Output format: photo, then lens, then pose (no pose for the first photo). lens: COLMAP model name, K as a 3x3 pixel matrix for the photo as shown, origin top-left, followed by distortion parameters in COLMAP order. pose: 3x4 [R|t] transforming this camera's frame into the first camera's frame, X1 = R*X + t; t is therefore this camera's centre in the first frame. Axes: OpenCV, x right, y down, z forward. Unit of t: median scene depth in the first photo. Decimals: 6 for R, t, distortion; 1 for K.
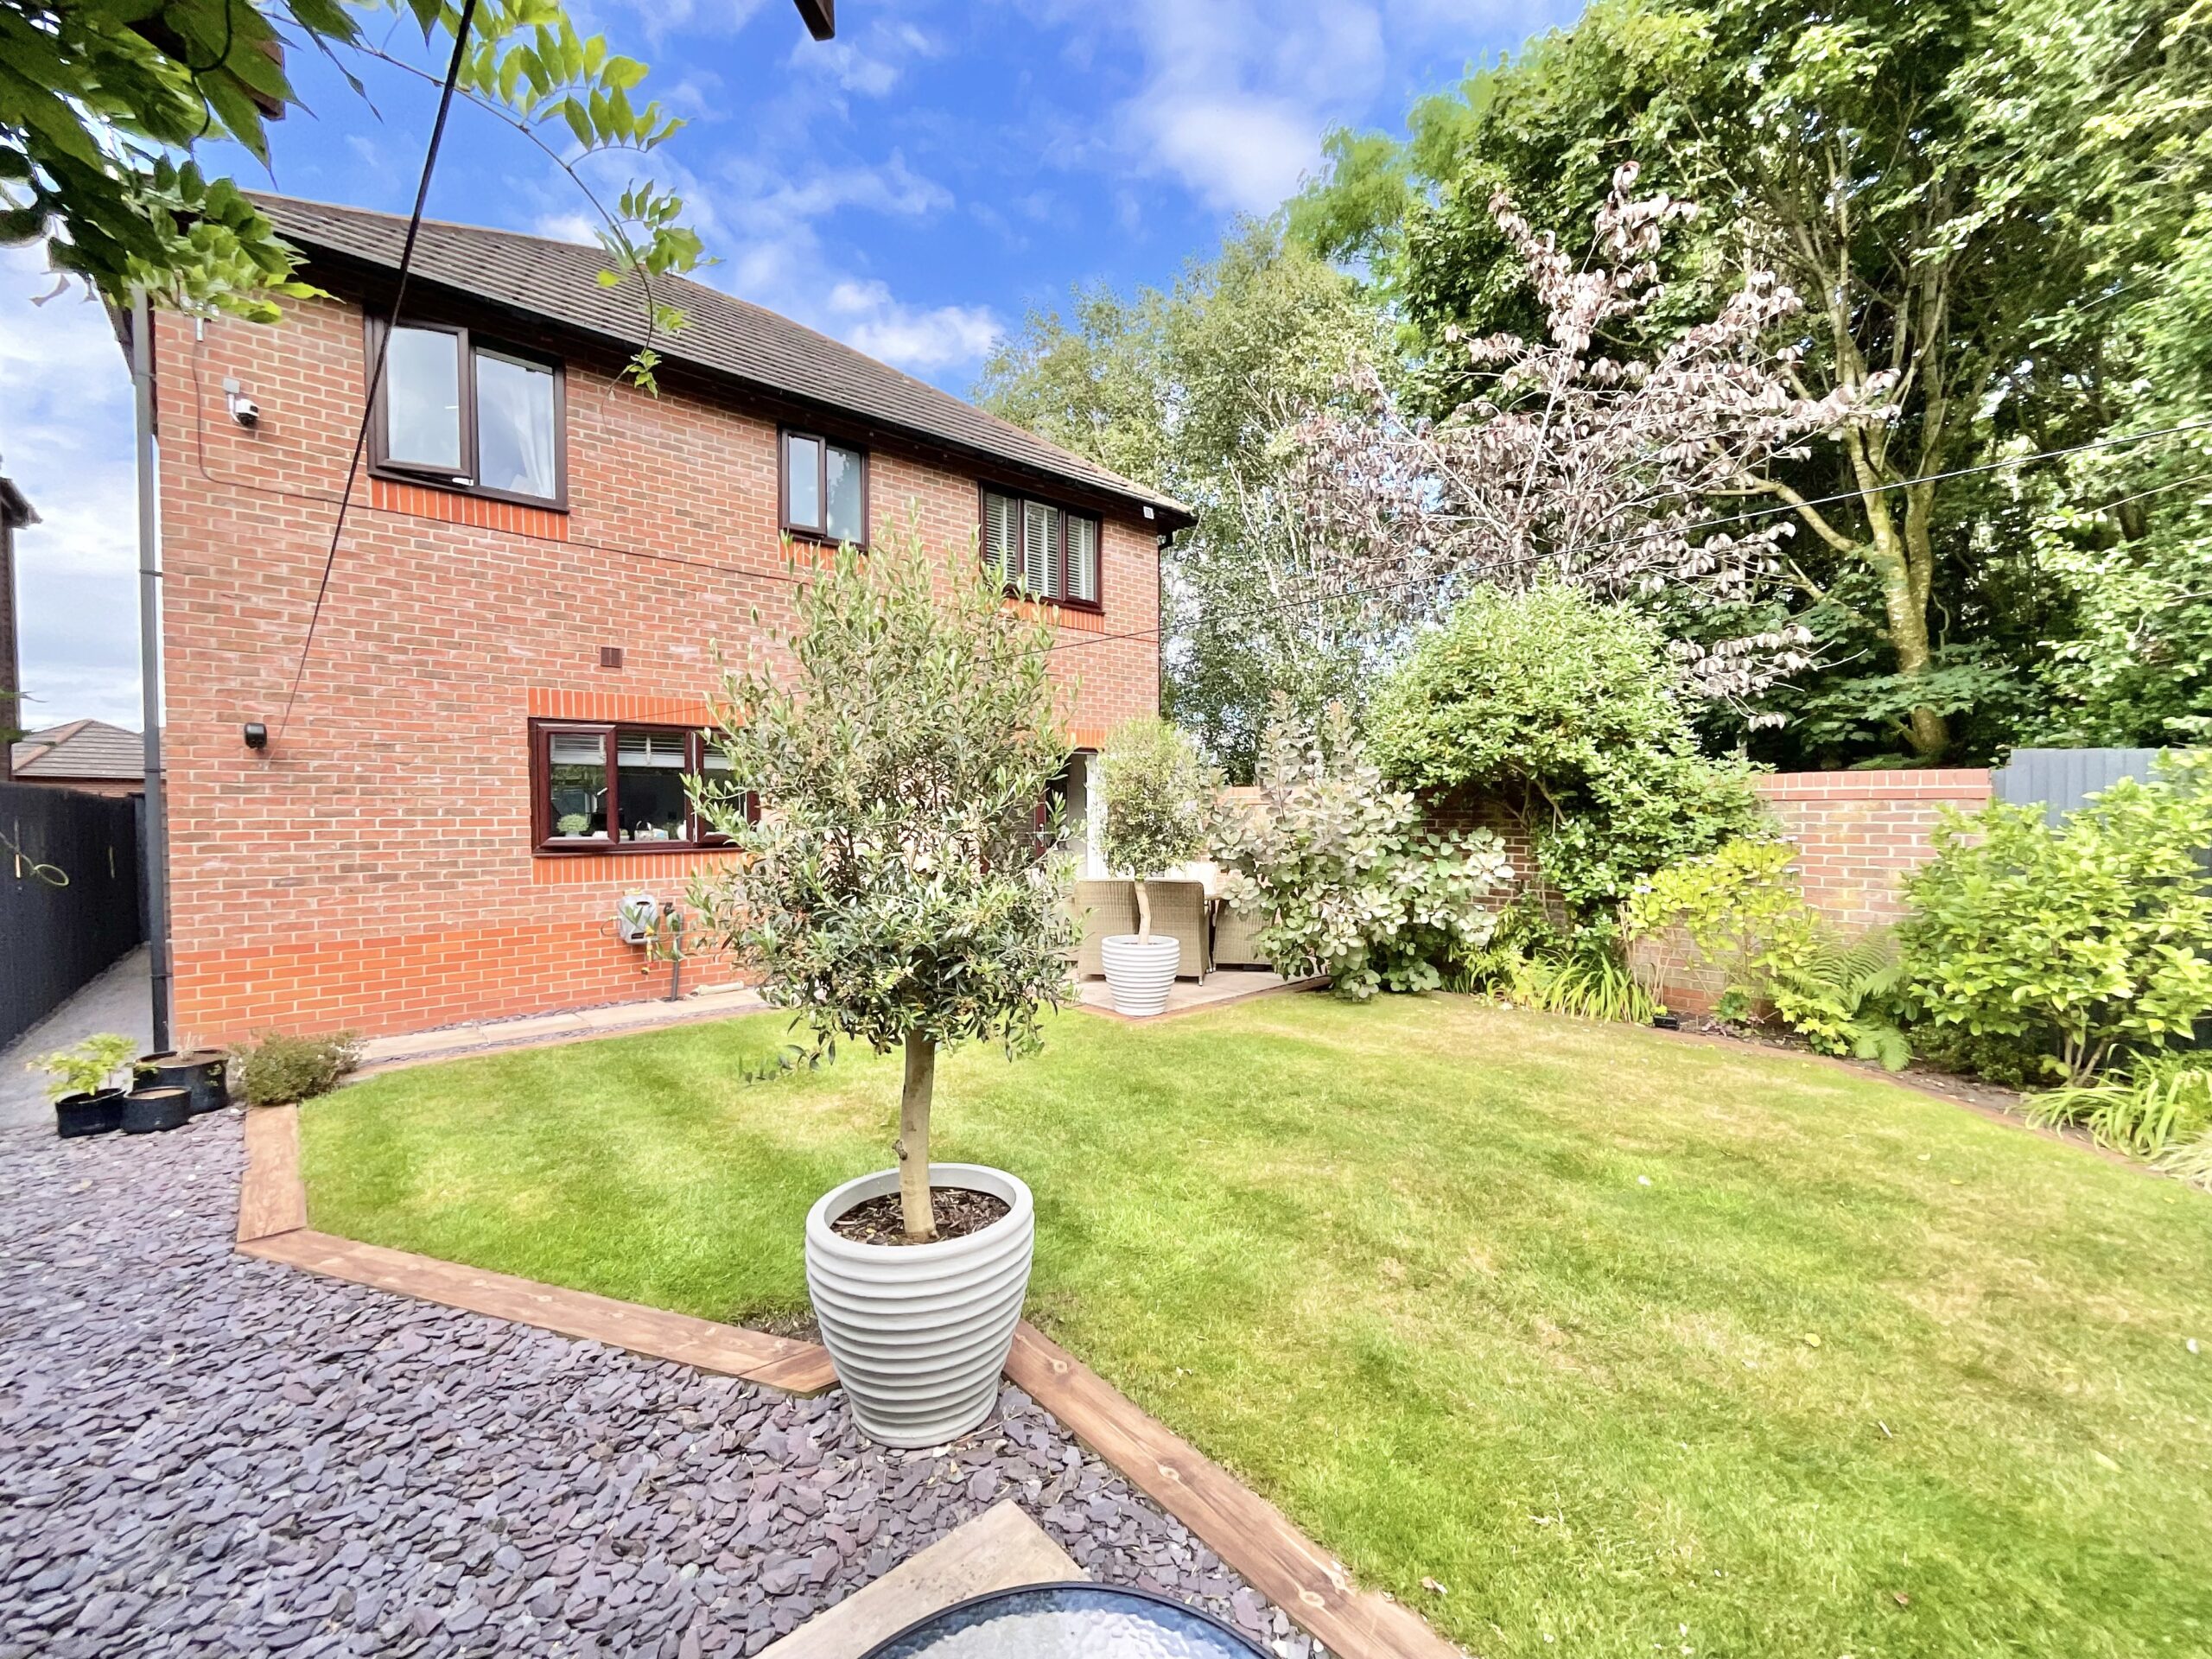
lens RADIAL K [[901.7, 0, 1105.9], [0, 901.7, 830.9], [0, 0, 1]] dist [-0.001021, 0.000741]
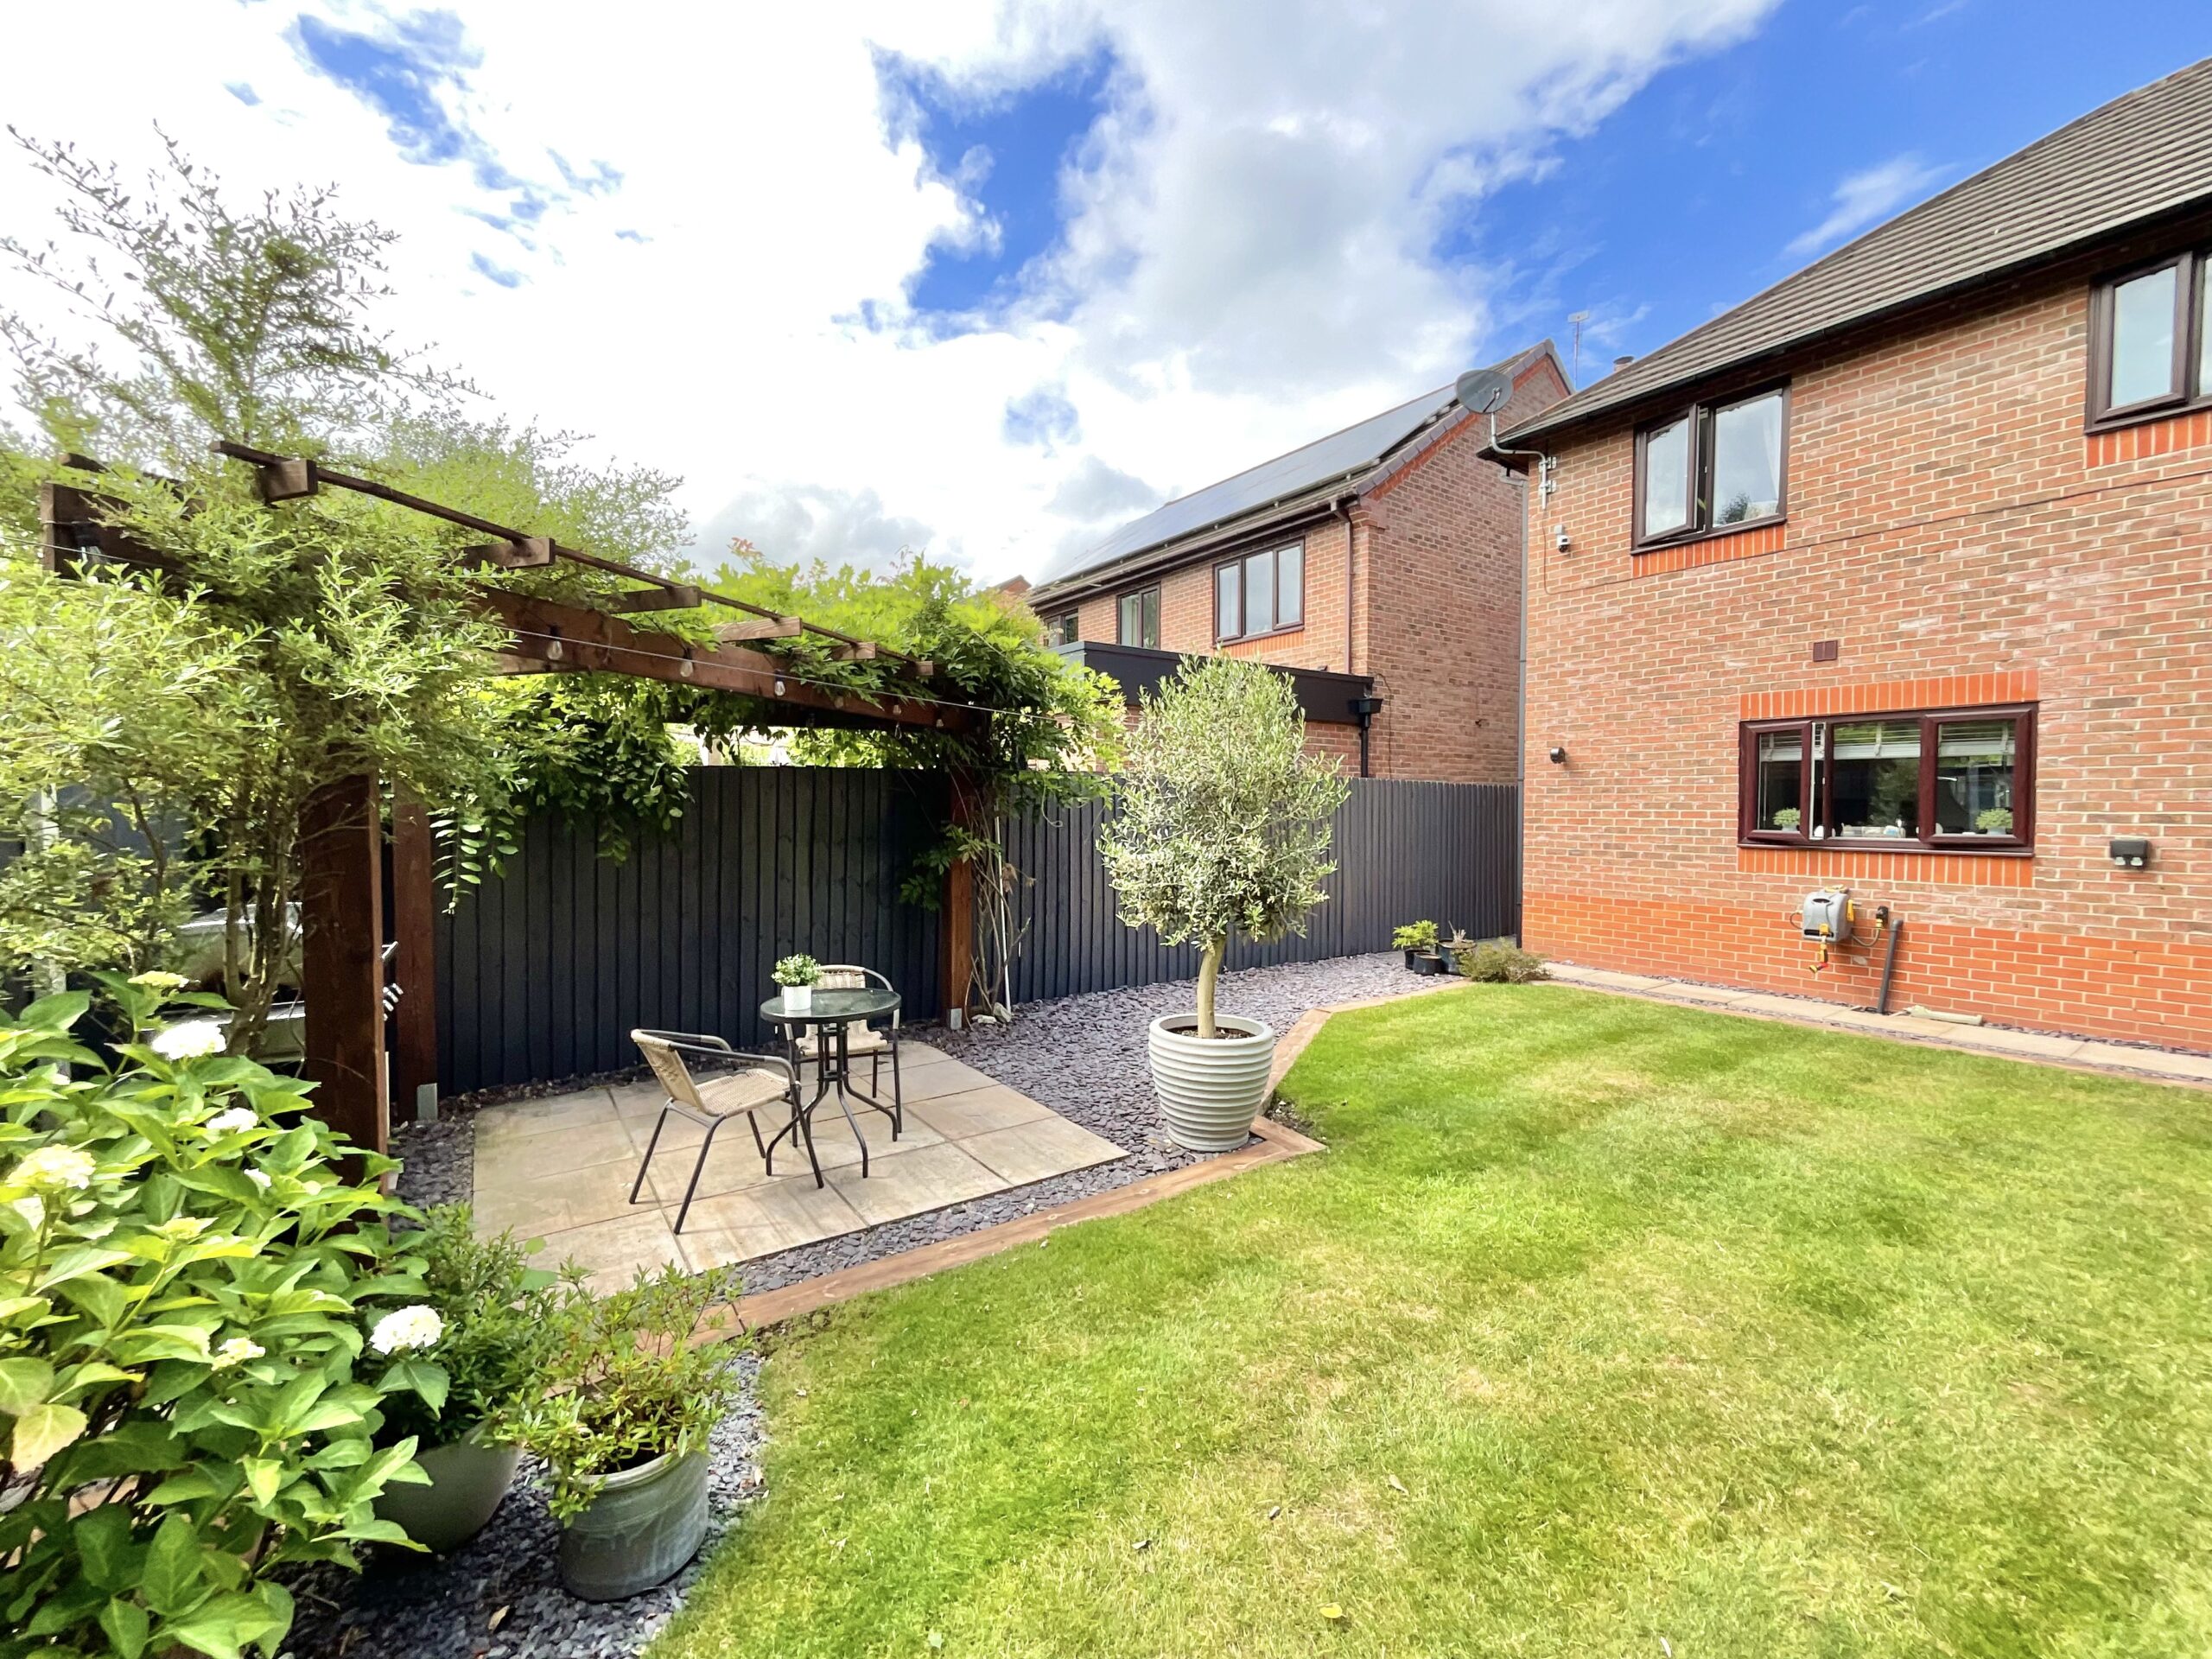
lens RADIAL K [[901.7, 0, 1105.9], [0, 901.7, 830.9], [0, 0, 1]] dist [-0.001021, 0.000741]
pose [[-0.109028, 0.033580, -0.993471, 0.553883], [-0.025649, 0.999001, 0.036582, -0.011402], [0.993708, 0.029470, -0.108058, 0.342287]]
